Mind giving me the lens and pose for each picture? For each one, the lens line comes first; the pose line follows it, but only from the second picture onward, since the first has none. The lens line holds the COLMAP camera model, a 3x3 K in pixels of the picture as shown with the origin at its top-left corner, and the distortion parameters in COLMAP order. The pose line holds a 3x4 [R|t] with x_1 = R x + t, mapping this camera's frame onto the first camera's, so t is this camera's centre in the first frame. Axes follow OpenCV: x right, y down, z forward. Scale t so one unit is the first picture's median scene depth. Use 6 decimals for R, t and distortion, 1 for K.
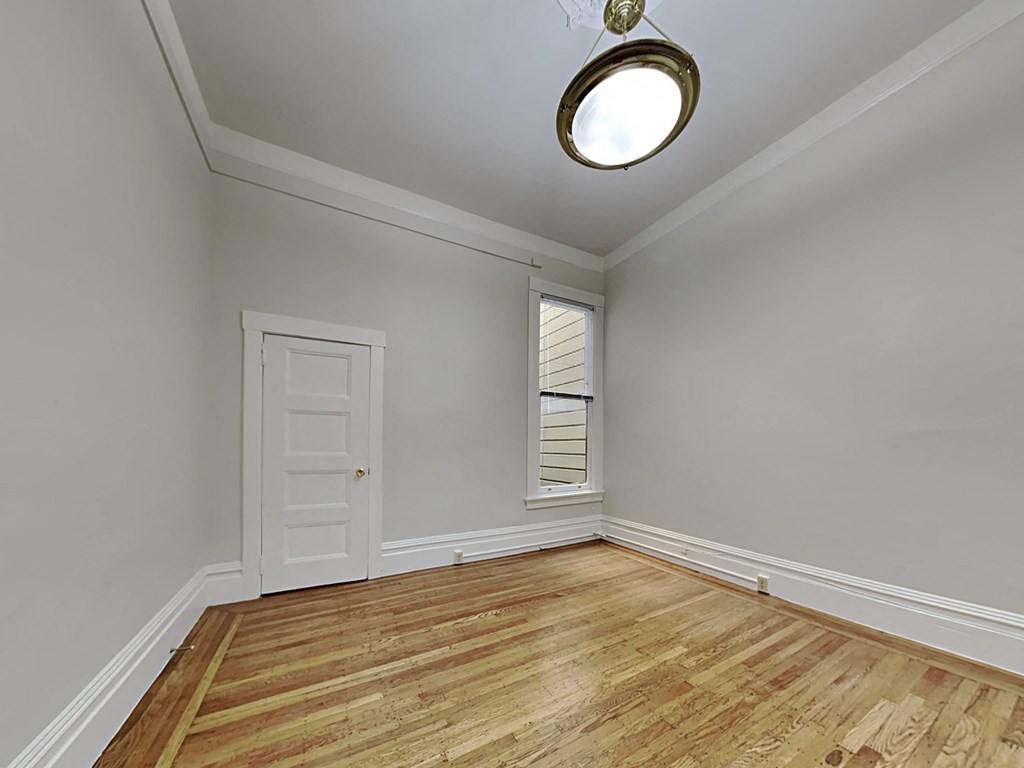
lens RADIAL K [[347.9, 0, 513.7], [0, 347.9, 442.1], [0, 0, 1]] dist [-0.000113, 0.000071]
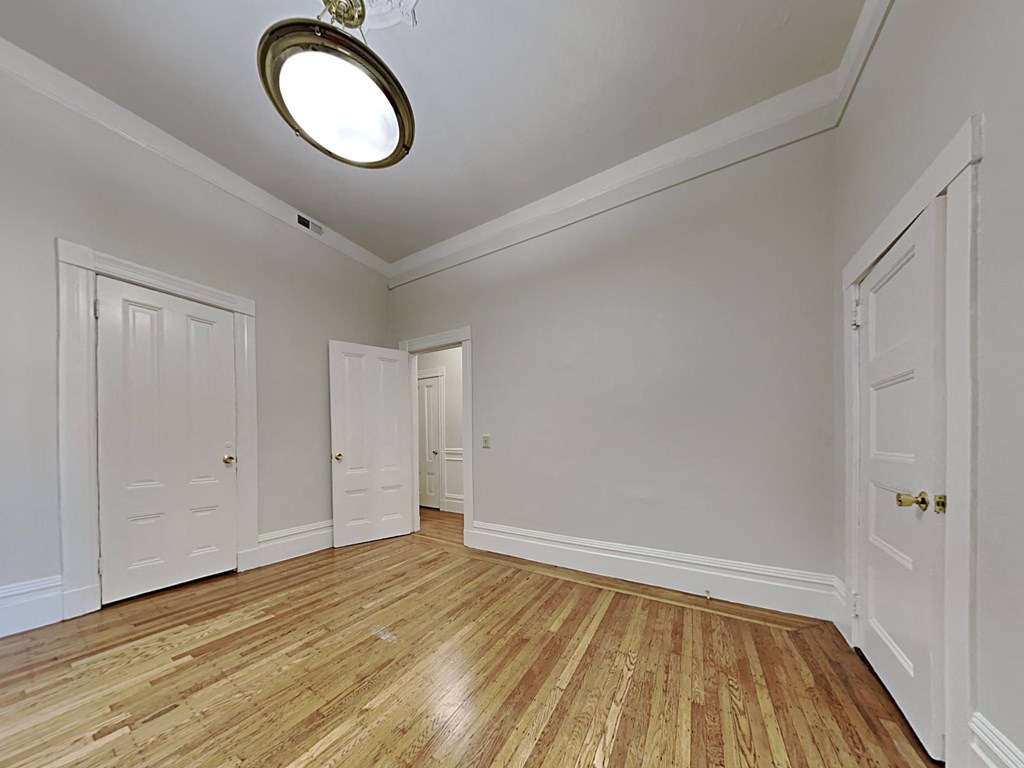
lens RADIAL K [[316.7, 0, 509.9], [0, 316.7, 448.0], [0, 0, 1]] dist [-0.000331, -0.000006]
pose [[-0.861311, 0.010199, -0.507975, 0.291781], [0.010294, 0.999944, 0.002622, 0.021950], [0.507973, -0.002970, -0.861368, 1.576515]]
